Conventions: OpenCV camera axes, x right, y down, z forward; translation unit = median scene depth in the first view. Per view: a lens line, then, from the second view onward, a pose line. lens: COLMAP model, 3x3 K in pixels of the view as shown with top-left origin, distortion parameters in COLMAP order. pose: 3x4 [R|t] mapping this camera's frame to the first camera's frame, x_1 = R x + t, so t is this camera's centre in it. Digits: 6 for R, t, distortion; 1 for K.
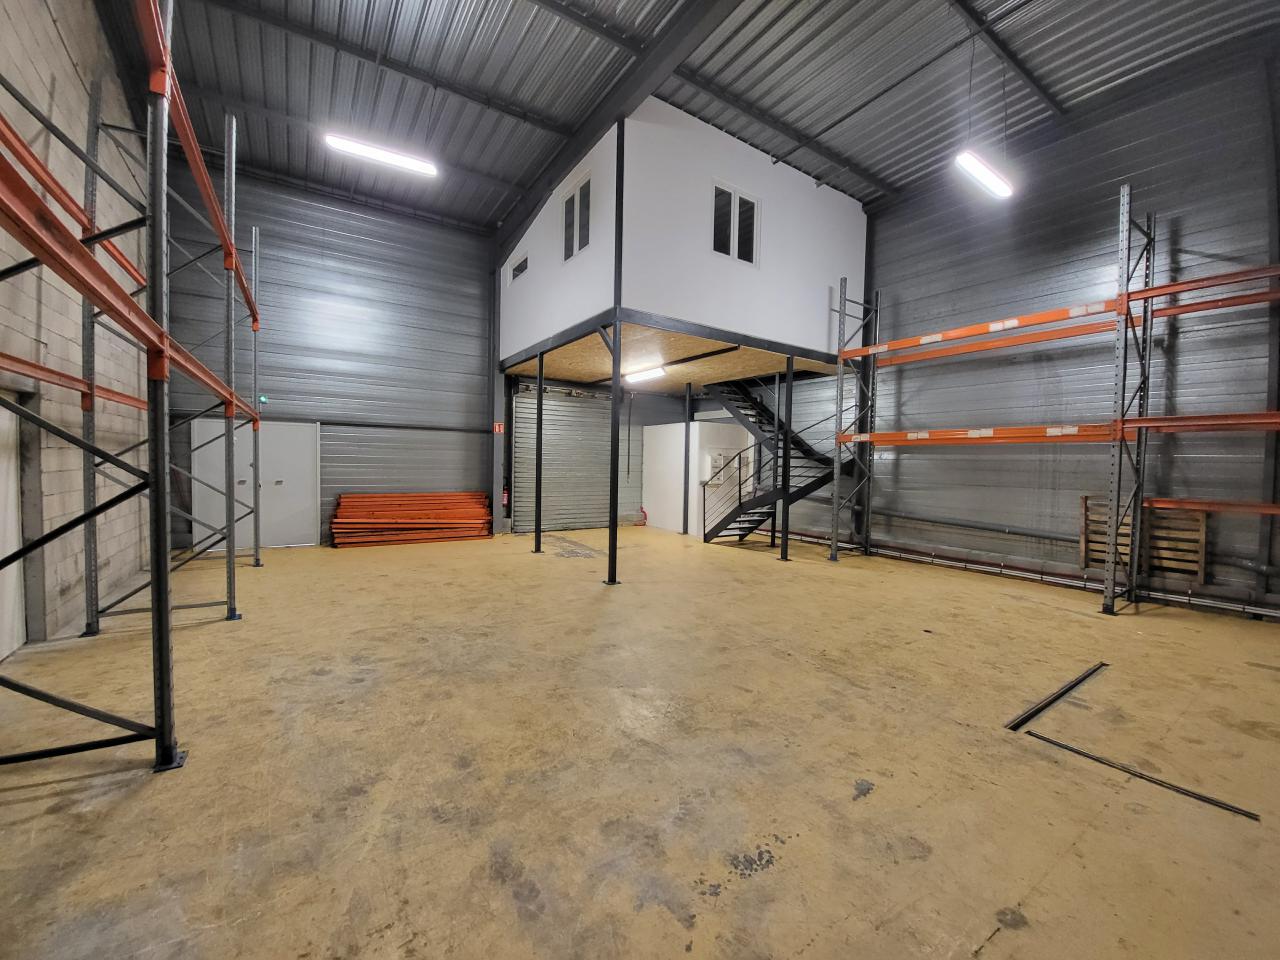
lens RADIAL K [[506.4, 0, 630.7], [0, 506.4, 480.6], [0, 0, 1]] dist [-0.001798, -0.009242]
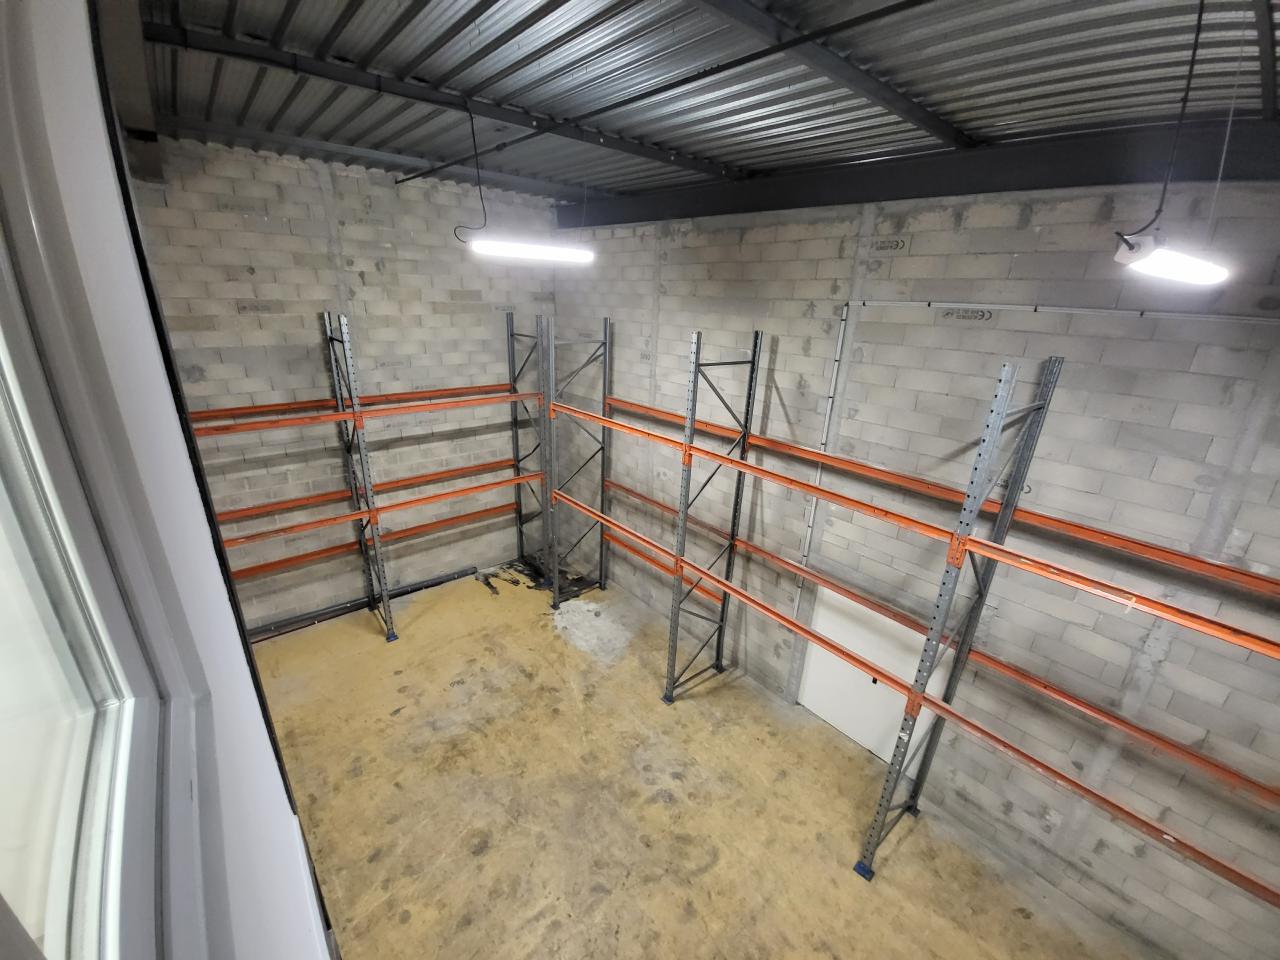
lens RADIAL K [[506.4, 0, 630.7], [0, 506.4, 480.6], [0, 0, 1]] dist [-0.001798, -0.009242]
pose [[-0.992516, -0.012549, -0.121472, -0.152377], [-0.057364, 0.926040, 0.373041, -0.577710], [0.107806, 0.377218, -0.919829, 1.162094]]
